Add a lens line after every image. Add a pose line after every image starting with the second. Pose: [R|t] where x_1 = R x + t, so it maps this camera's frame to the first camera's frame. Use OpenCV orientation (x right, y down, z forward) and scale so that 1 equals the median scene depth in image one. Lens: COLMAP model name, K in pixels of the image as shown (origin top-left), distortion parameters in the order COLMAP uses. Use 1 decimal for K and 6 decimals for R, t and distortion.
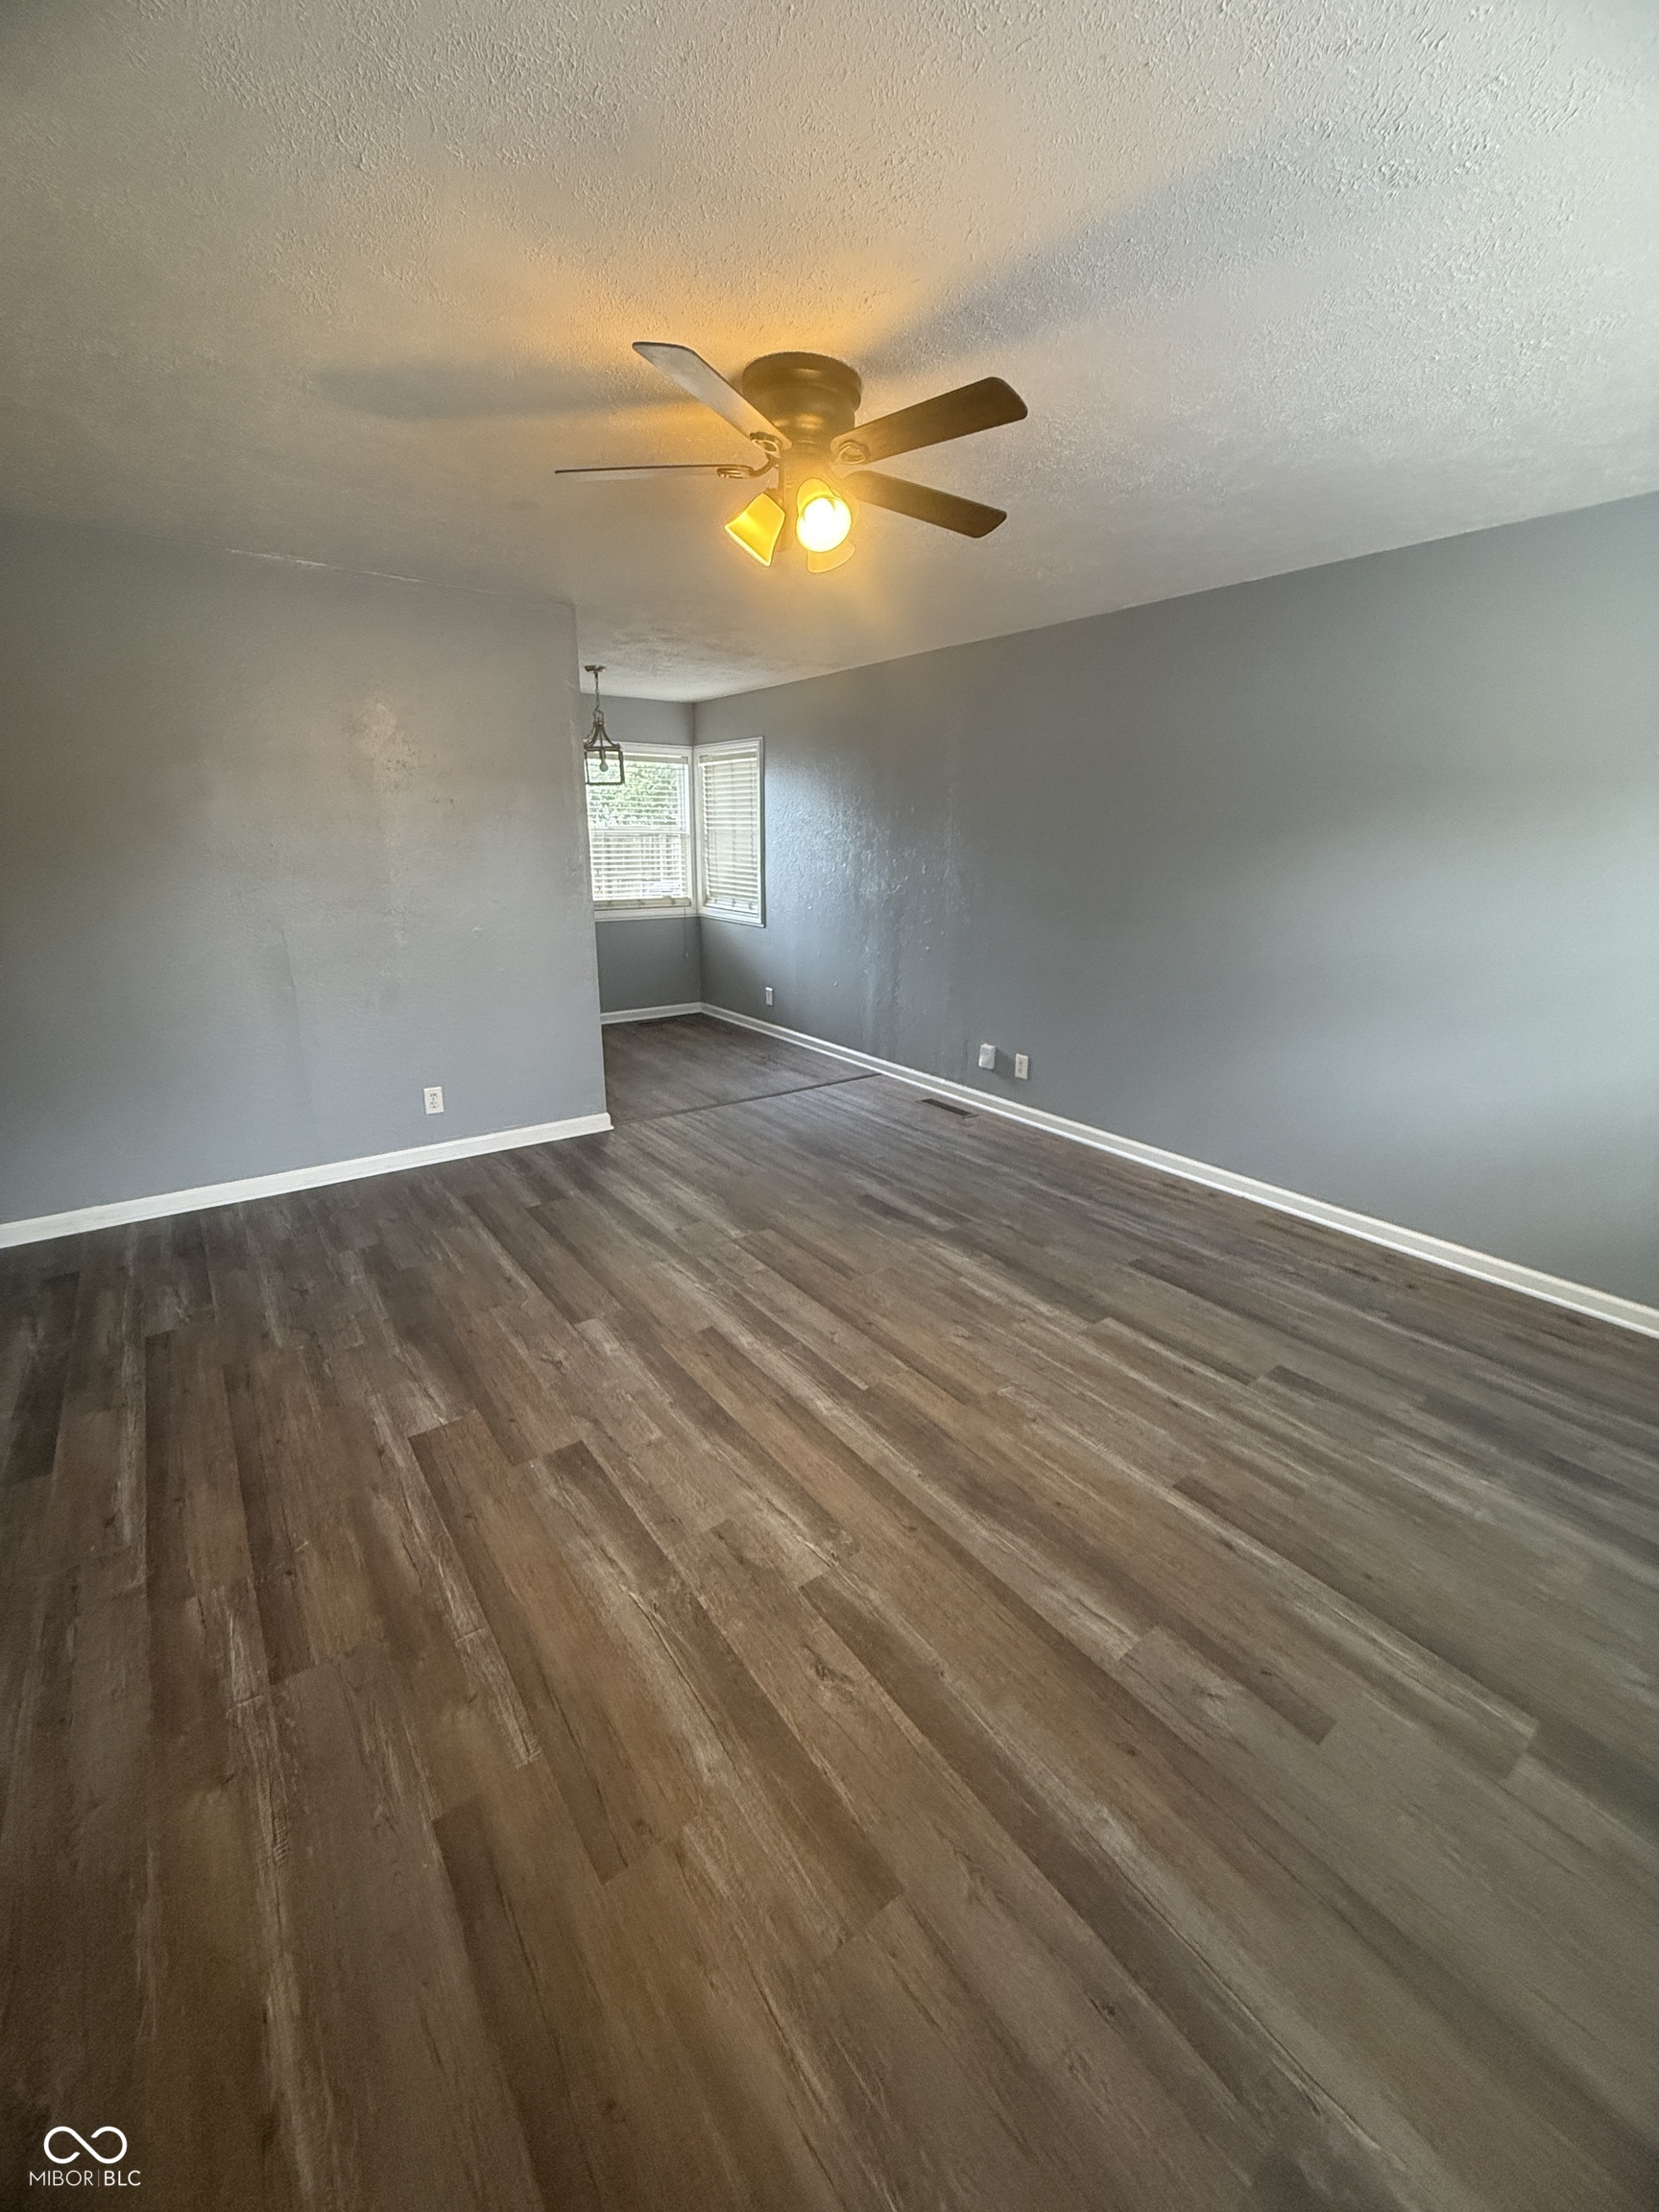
lens RADIAL K [[882.6, 0, 829.5], [0, 882.6, 1106.0], [0, 0, 1]] dist [0.001144, 0.000380]
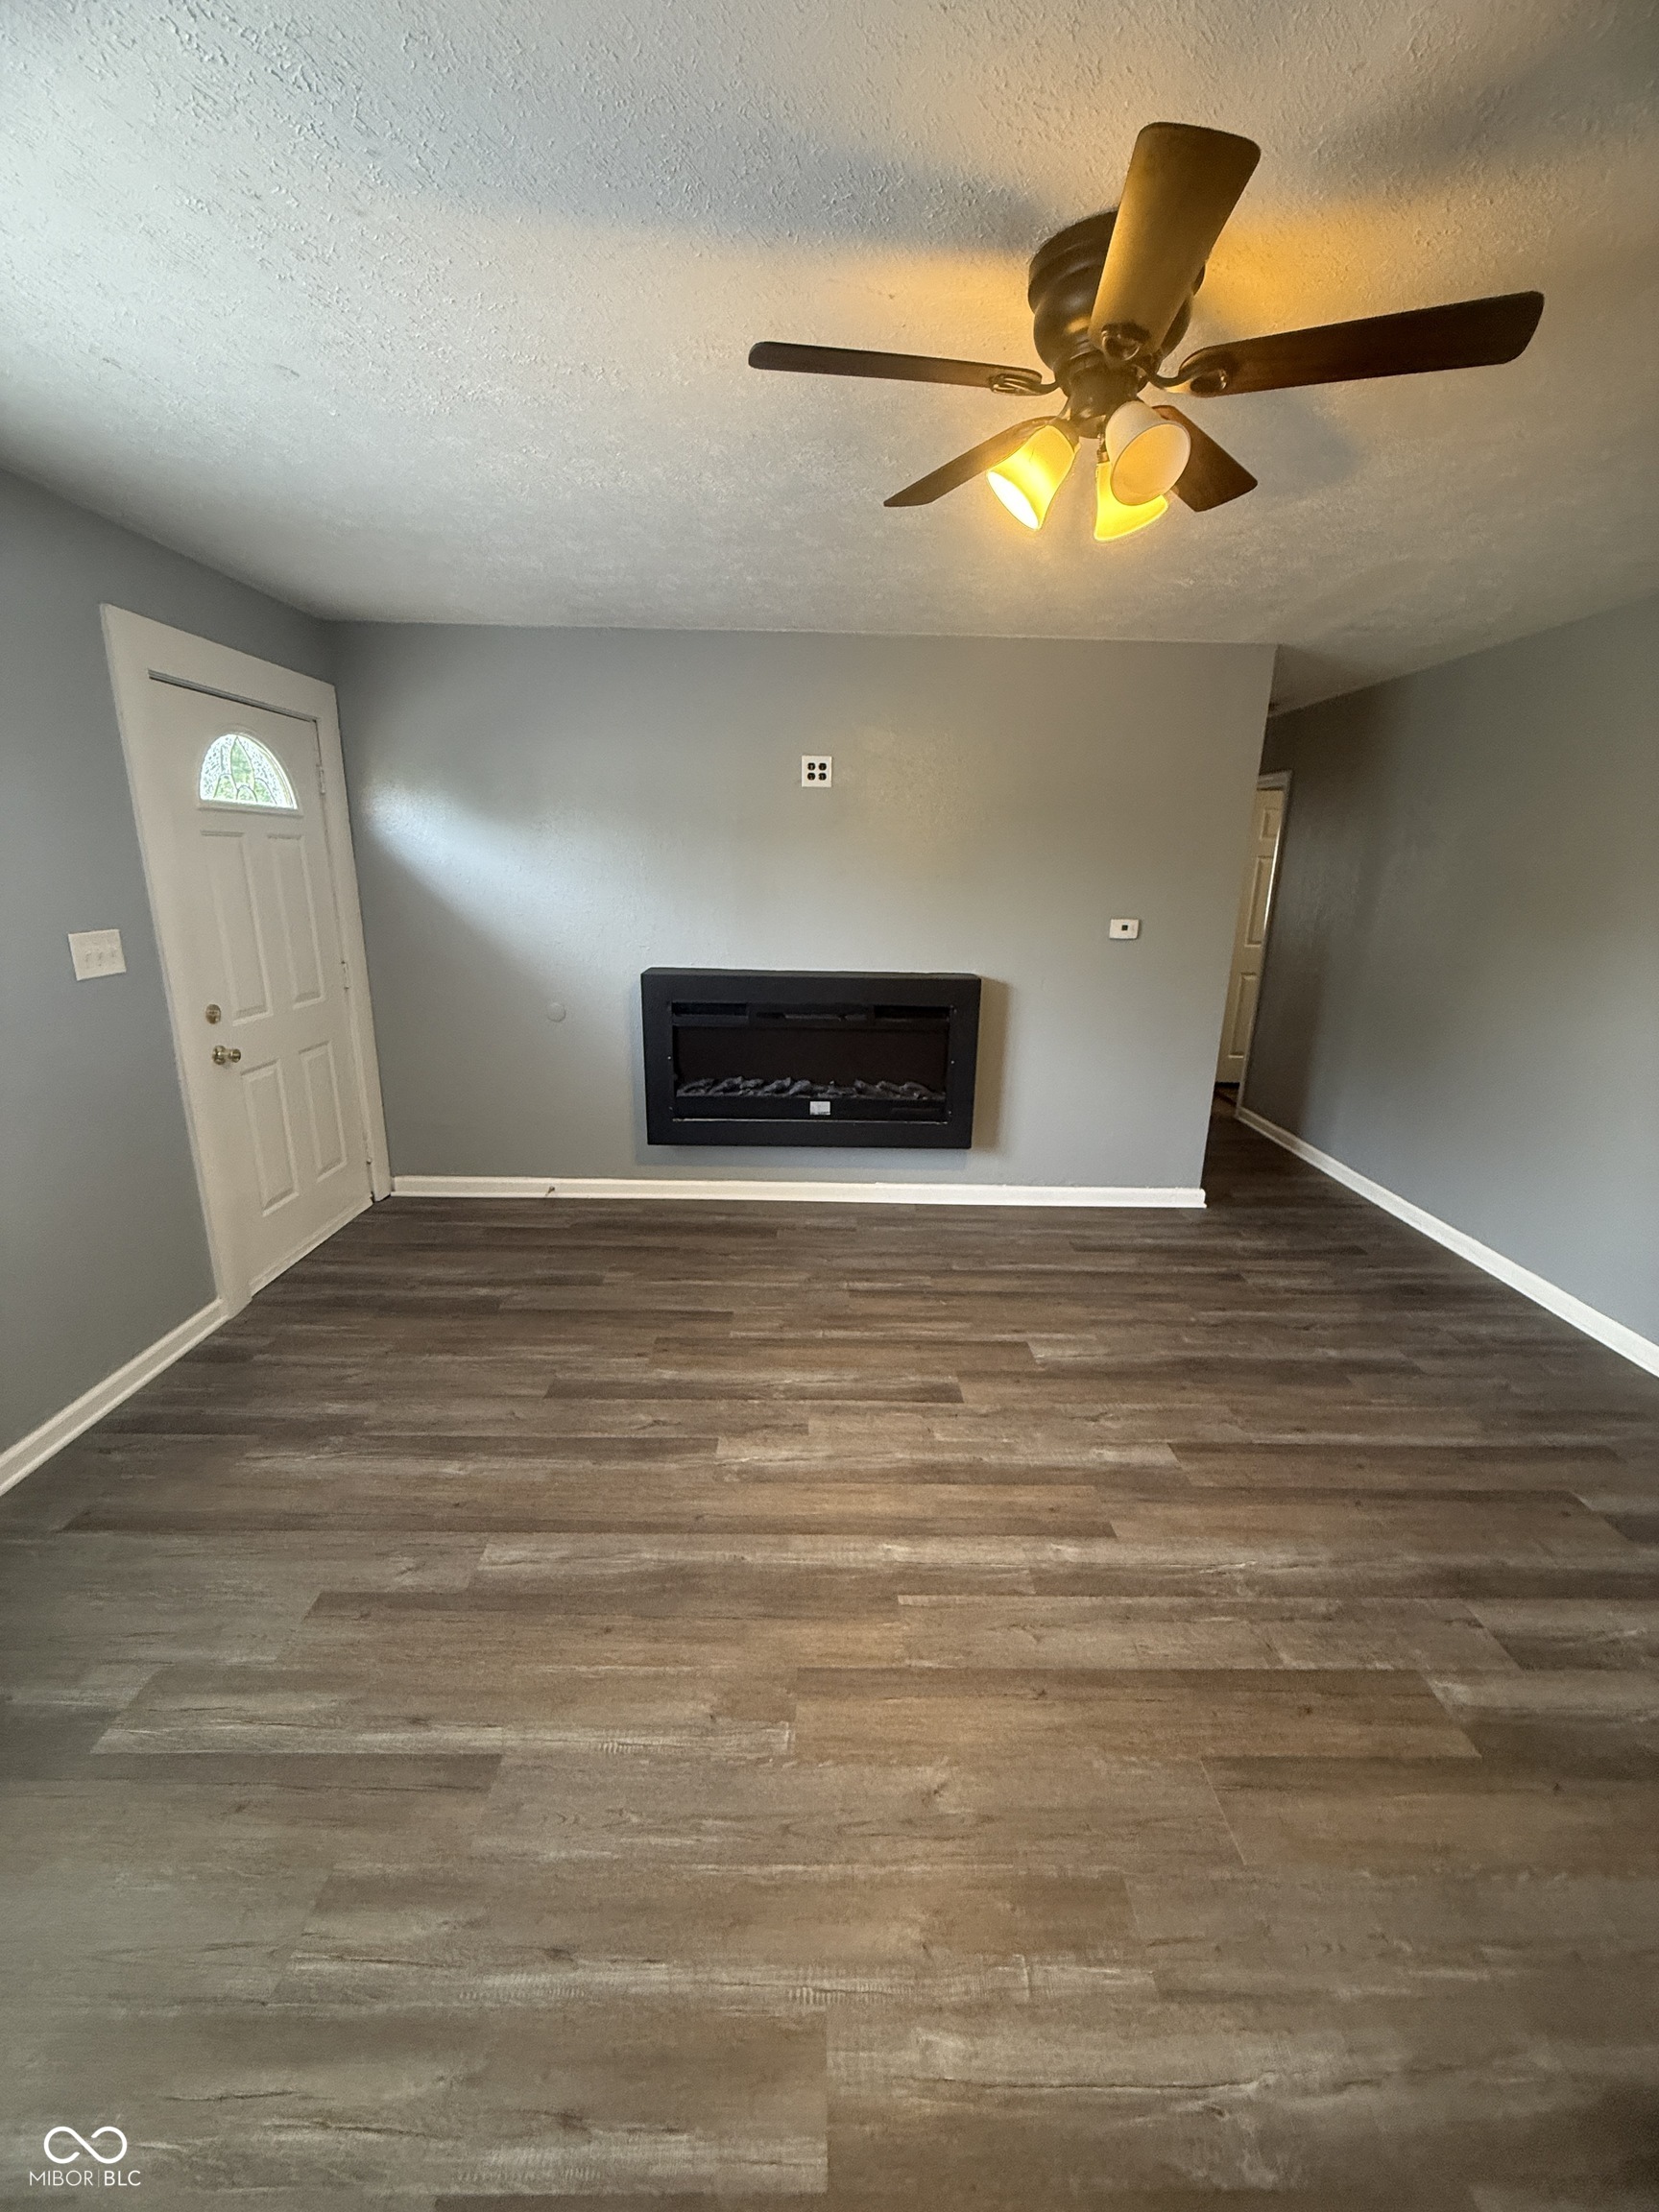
lens RADIAL K [[882.6, 0, 829.5], [0, 882.6, 1106.0], [0, 0, 1]] dist [0.001144, 0.000380]
pose [[-0.589651, 0.193607, -0.784110, 0.671857], [-0.263801, 0.871429, 0.413545, -0.404334], [0.763362, 0.450696, -0.462765, 1.250970]]
